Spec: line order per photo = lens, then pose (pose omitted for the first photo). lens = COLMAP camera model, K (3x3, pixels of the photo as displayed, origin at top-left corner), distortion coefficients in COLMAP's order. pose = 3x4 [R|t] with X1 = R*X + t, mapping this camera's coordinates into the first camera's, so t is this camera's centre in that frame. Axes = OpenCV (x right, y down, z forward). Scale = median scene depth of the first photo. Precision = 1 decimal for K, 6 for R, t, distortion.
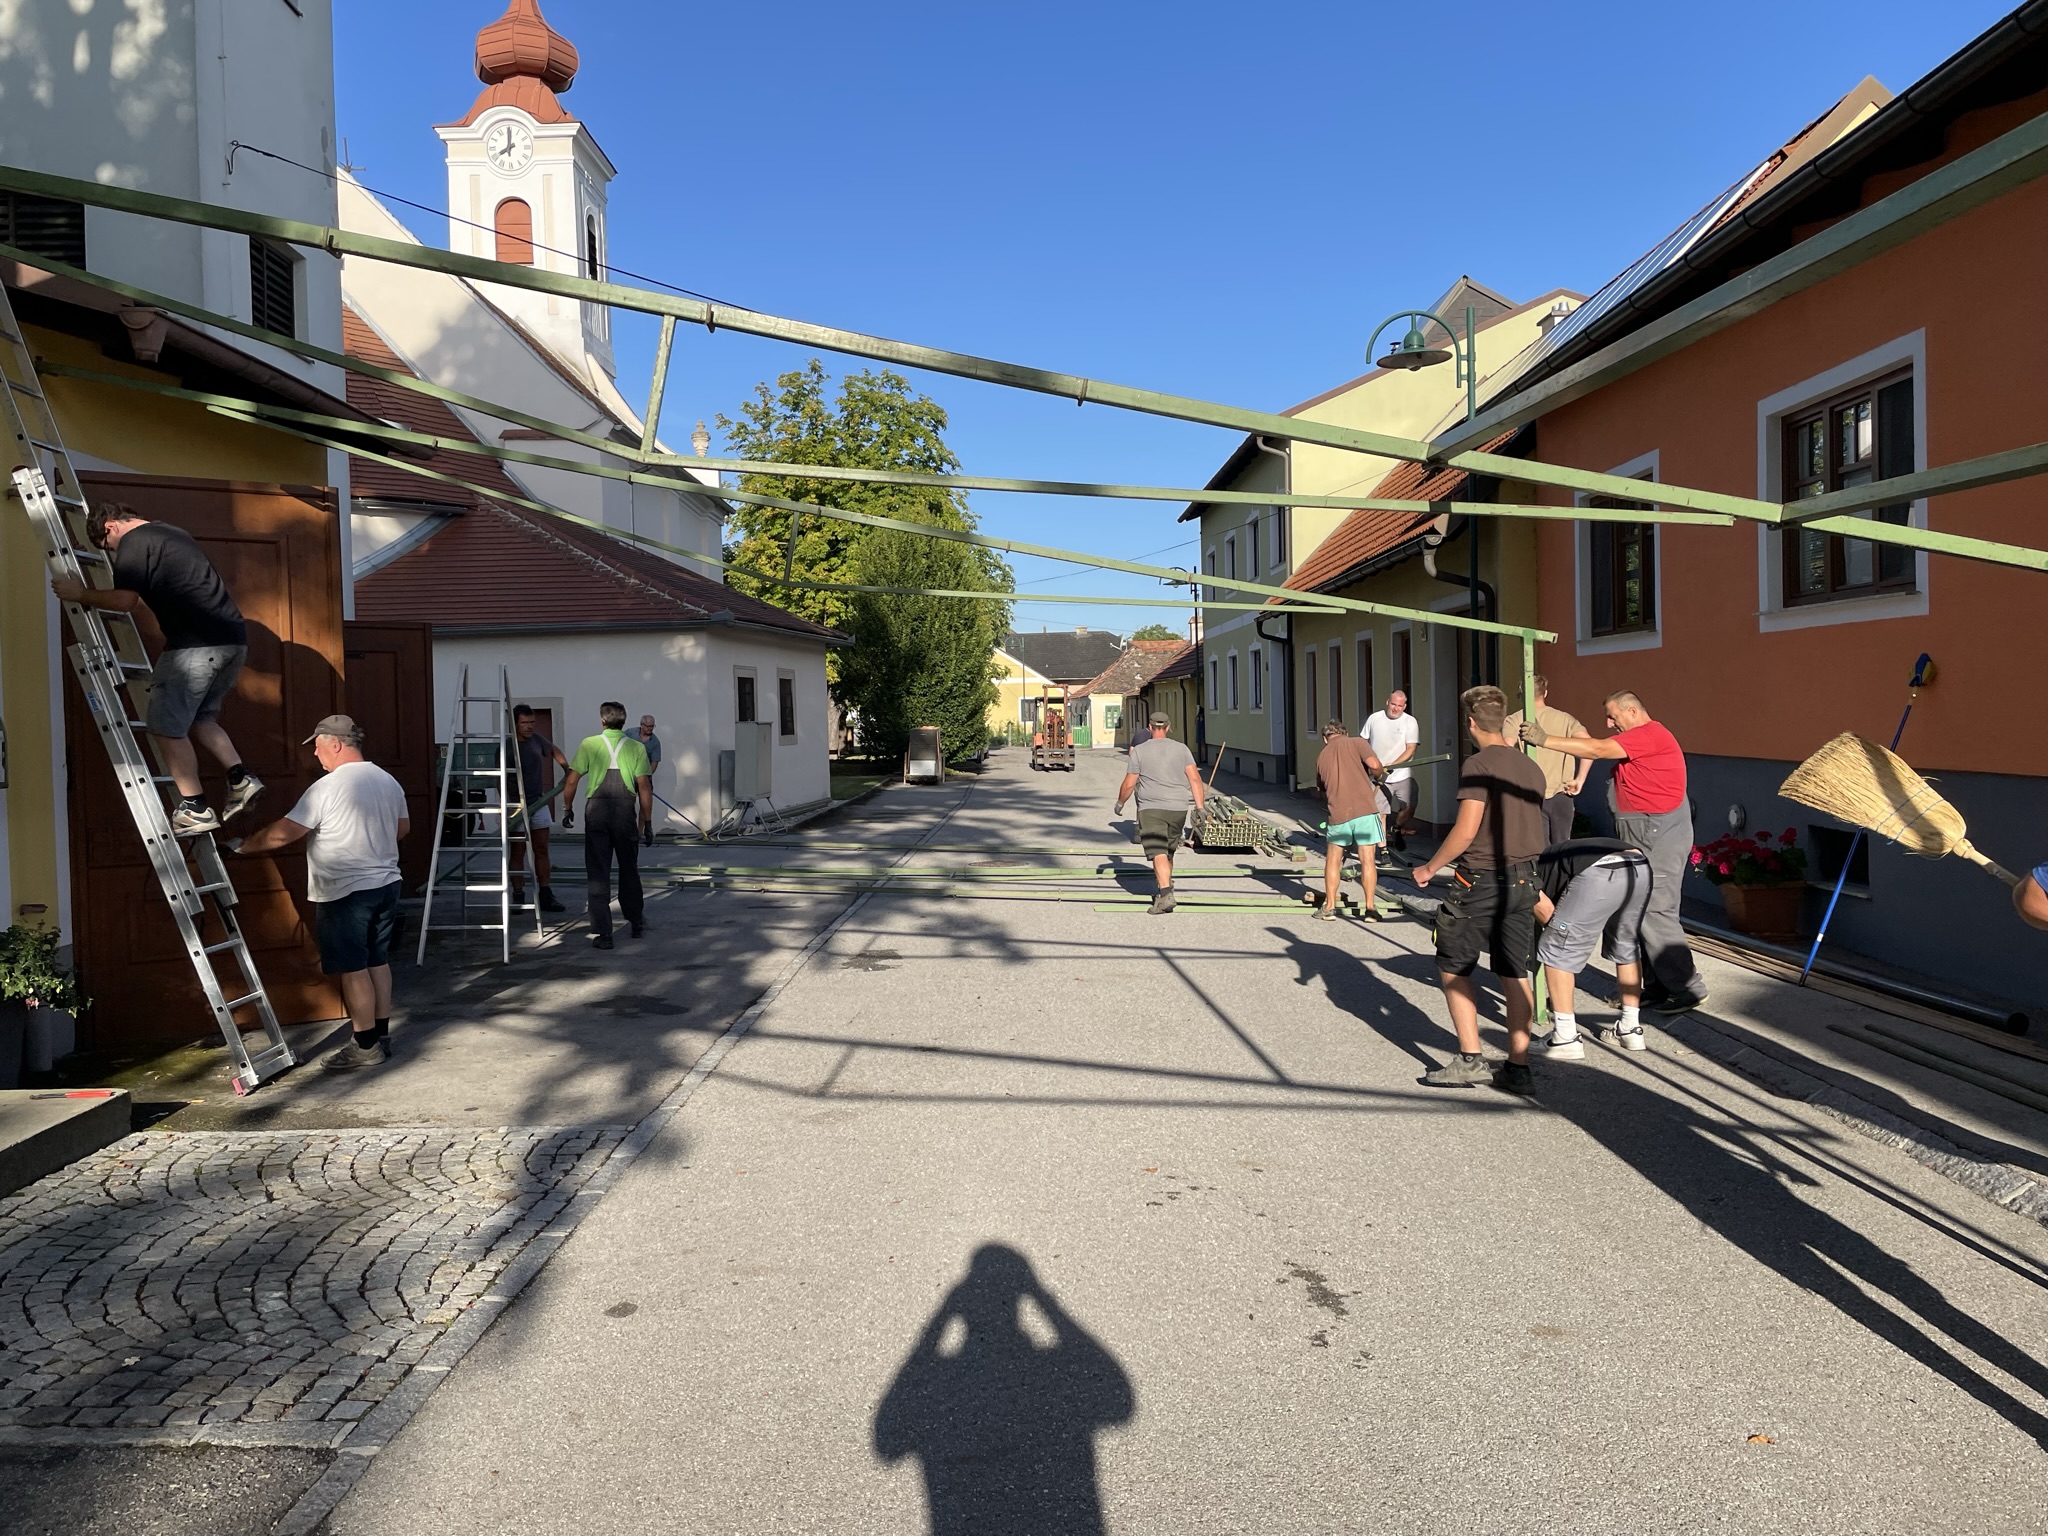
lens RADIAL K [[1546.5, 0, 1024.0], [0, 1546.5, 768.0], [0, 0, 1]] dist [0.147654, -0.196817]
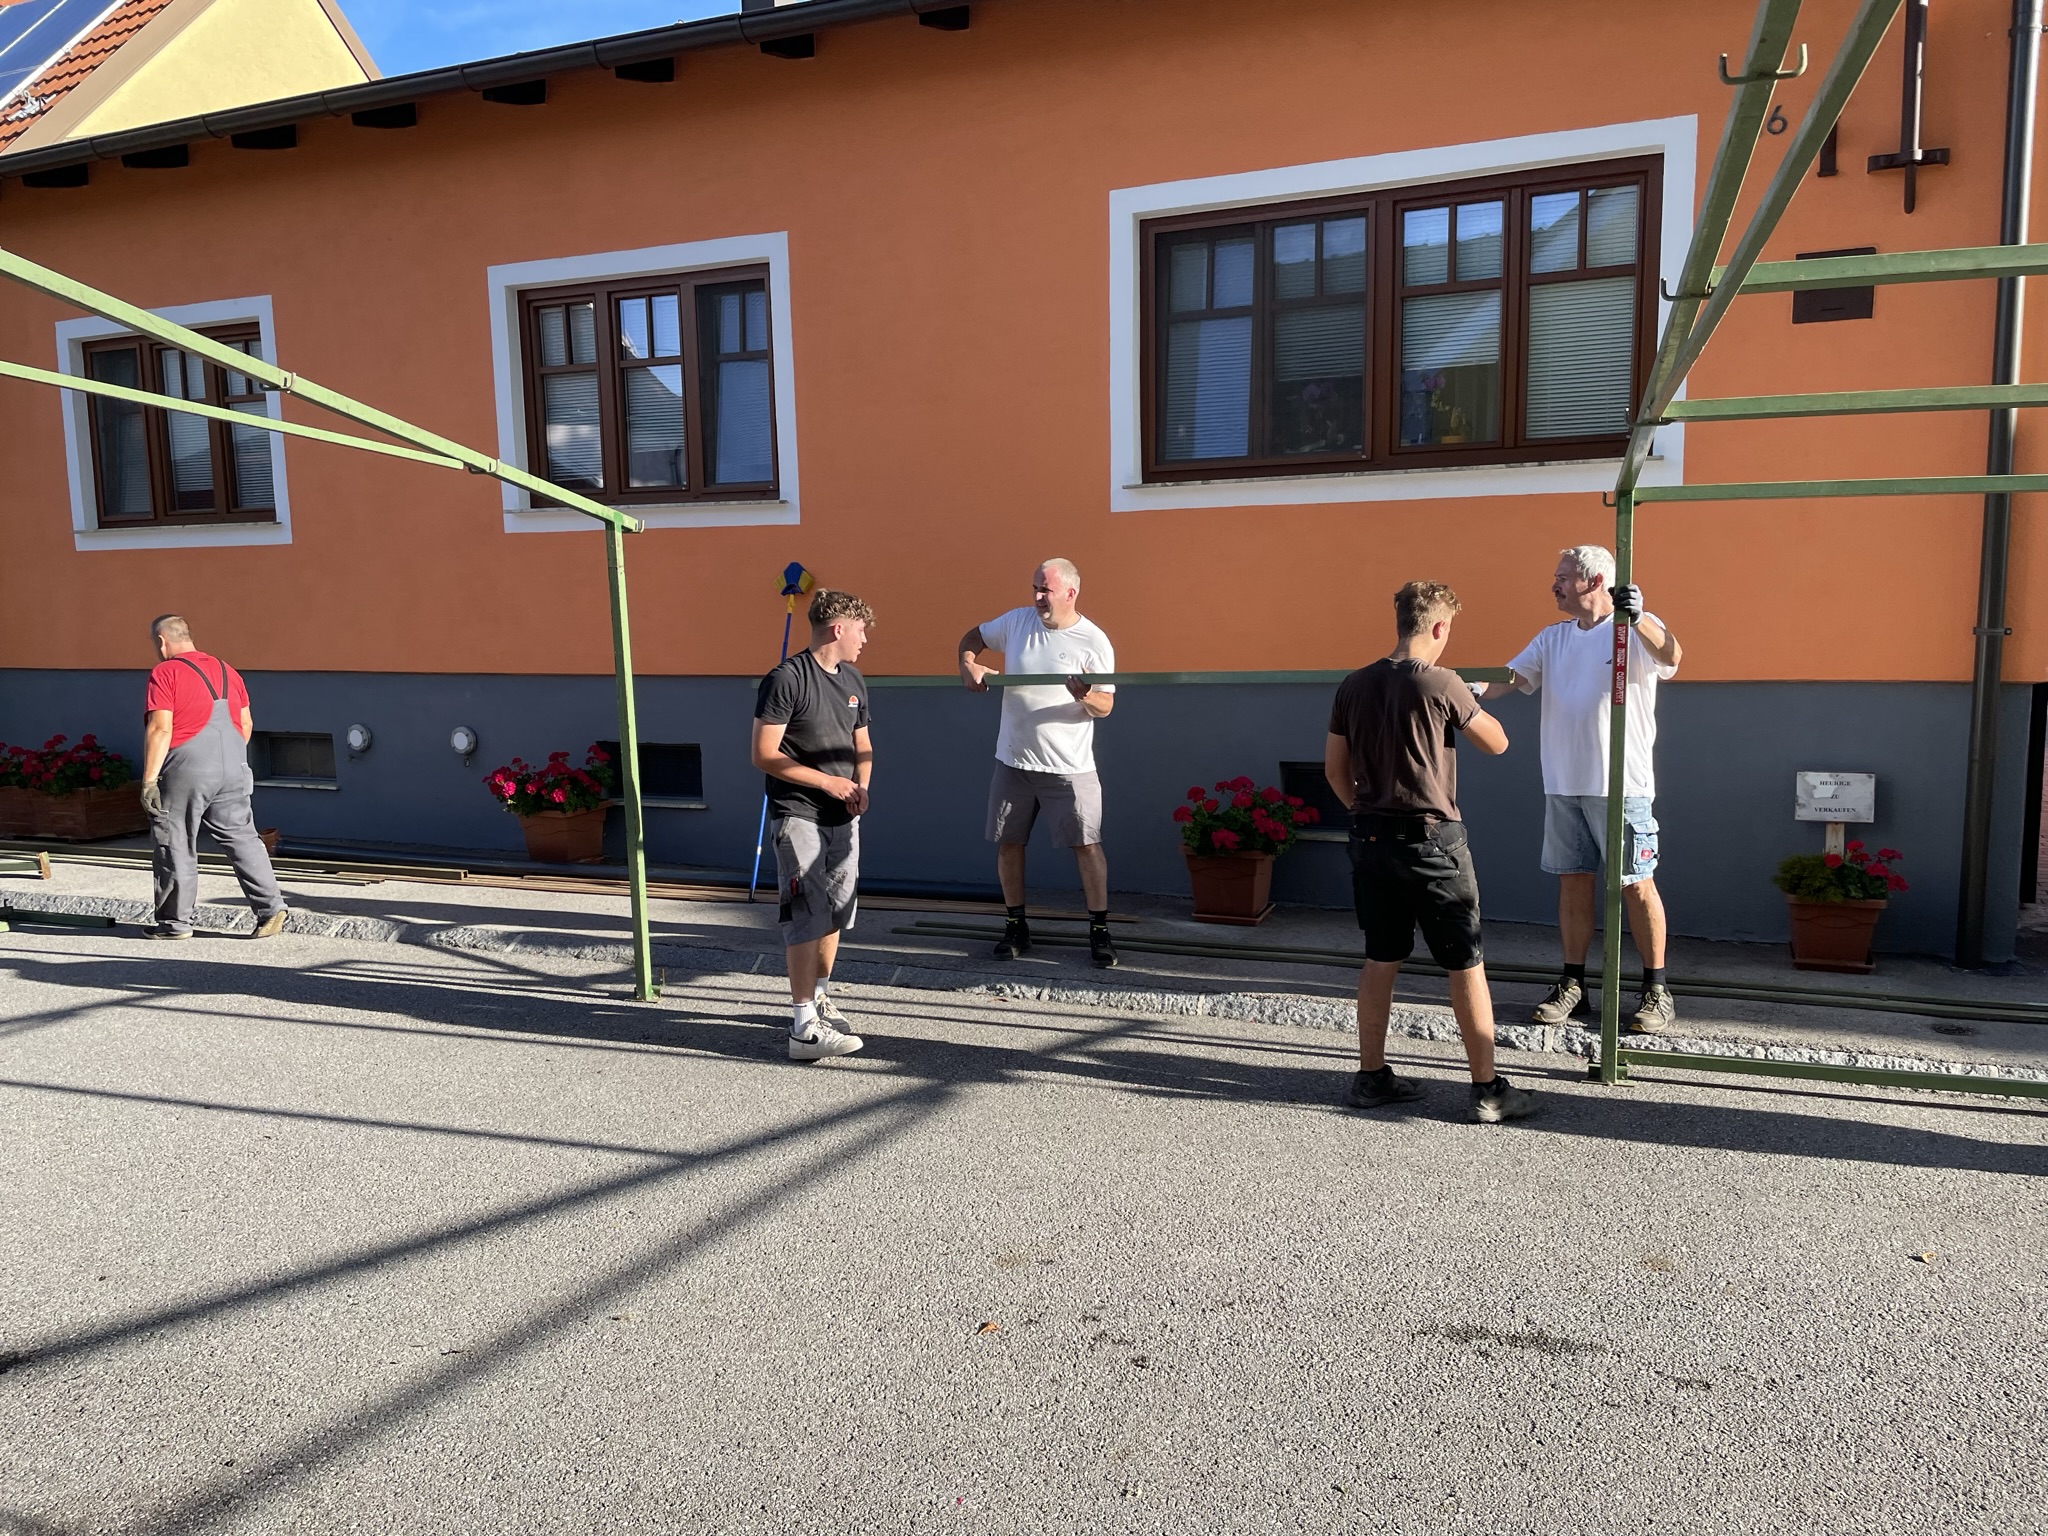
lens RADIAL K [[1546.5, 0, 1024.0], [0, 1546.5, 768.0], [0, 0, 1]] dist [0.147654, -0.196817]
pose [[0.369142, -0.089555, 0.925048, -0.239050], [0.044342, 0.995910, 0.078721, -0.009410], [-0.928315, 0.011959, 0.371603, 0.369233]]
